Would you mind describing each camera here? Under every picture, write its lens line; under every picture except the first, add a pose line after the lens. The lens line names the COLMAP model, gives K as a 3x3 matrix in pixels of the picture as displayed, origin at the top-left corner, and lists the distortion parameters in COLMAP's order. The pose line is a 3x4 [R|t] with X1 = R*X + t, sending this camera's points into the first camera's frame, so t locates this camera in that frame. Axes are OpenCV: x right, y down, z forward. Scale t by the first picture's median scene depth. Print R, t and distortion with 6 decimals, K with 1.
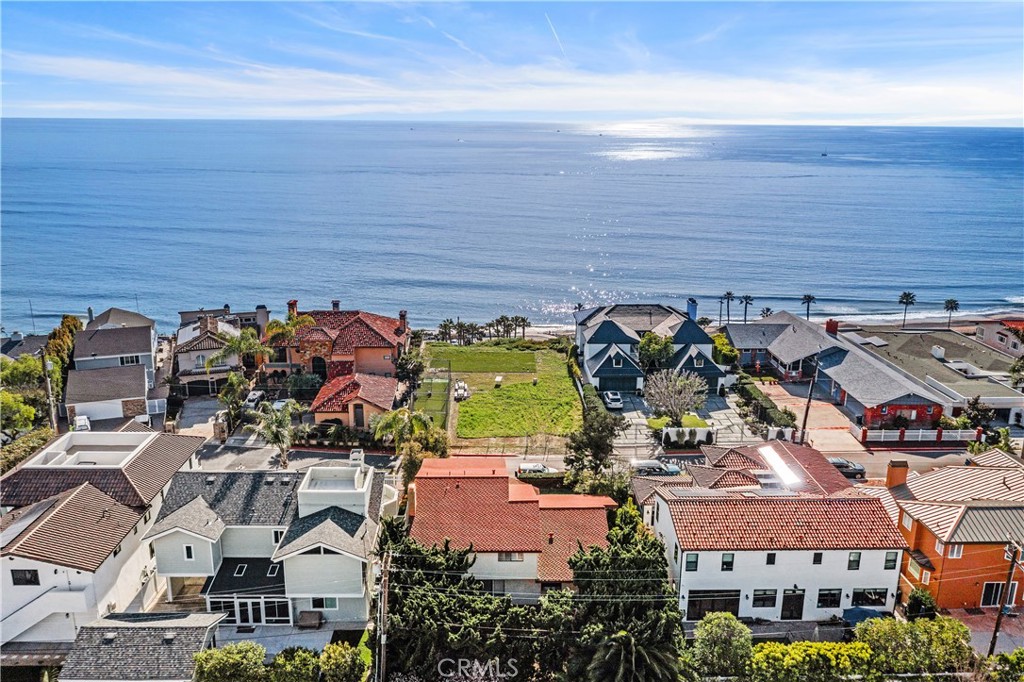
lens RADIAL K [[811.3, 0, 512.0], [0, 811.3, 341.0], [0, 0, 1]] dist [-0.009144, -0.007047]
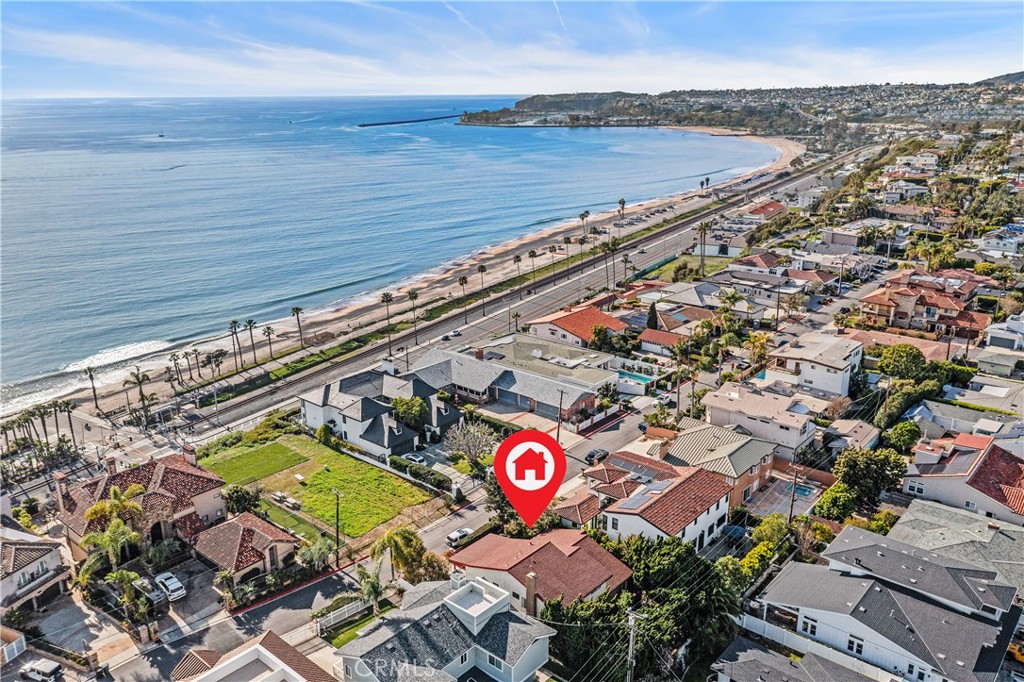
lens RADIAL K [[811.3, 0, 512.0], [0, 811.3, 341.0], [0, 0, 1]] dist [-0.009144, -0.007047]
pose [[0.662149, -0.232491, 0.712395, -0.599648], [0.203324, 0.970733, 0.127818, -0.226922], [-0.721262, 0.060212, 0.690040, 0.021135]]
